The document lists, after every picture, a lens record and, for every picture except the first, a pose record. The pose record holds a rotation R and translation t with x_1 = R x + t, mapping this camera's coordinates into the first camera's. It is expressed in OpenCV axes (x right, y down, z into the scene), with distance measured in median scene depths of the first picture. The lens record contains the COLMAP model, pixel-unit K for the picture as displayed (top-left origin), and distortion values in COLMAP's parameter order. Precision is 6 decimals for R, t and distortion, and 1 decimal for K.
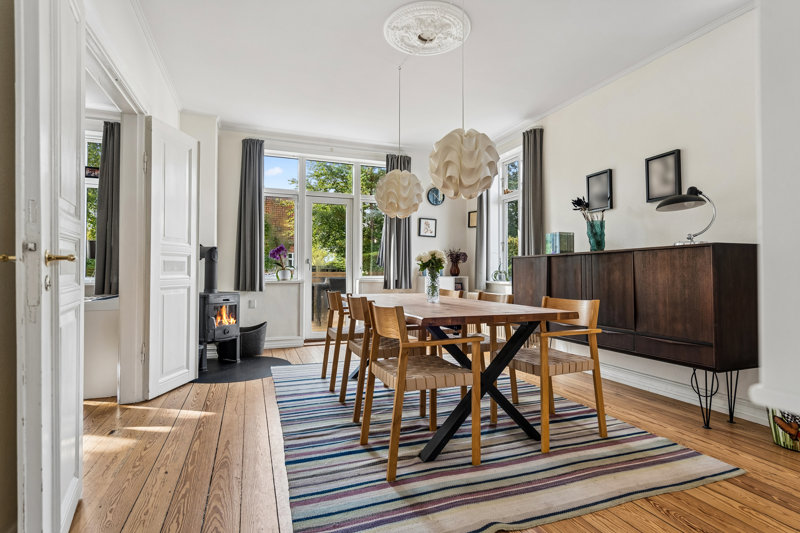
lens RADIAL K [[397.3, 0, 399.8], [0, 397.3, 263.2], [0, 0, 1]] dist [-0.000869, 0.000320]
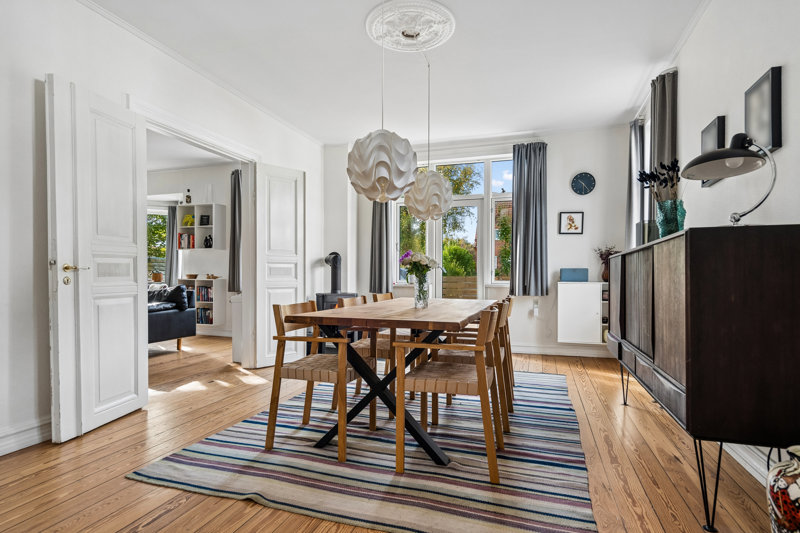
lens RADIAL K [[426.2, 0, 398.3], [0, 426.2, 274.2], [0, 0, 1]] dist [-0.001758, 0.000196]
pose [[0.775355, -0.003027, -0.631519, 0.748828], [0.012492, 0.999866, 0.010546, 0.007121], [0.631402, -0.016066, 0.775289, 0.177573]]
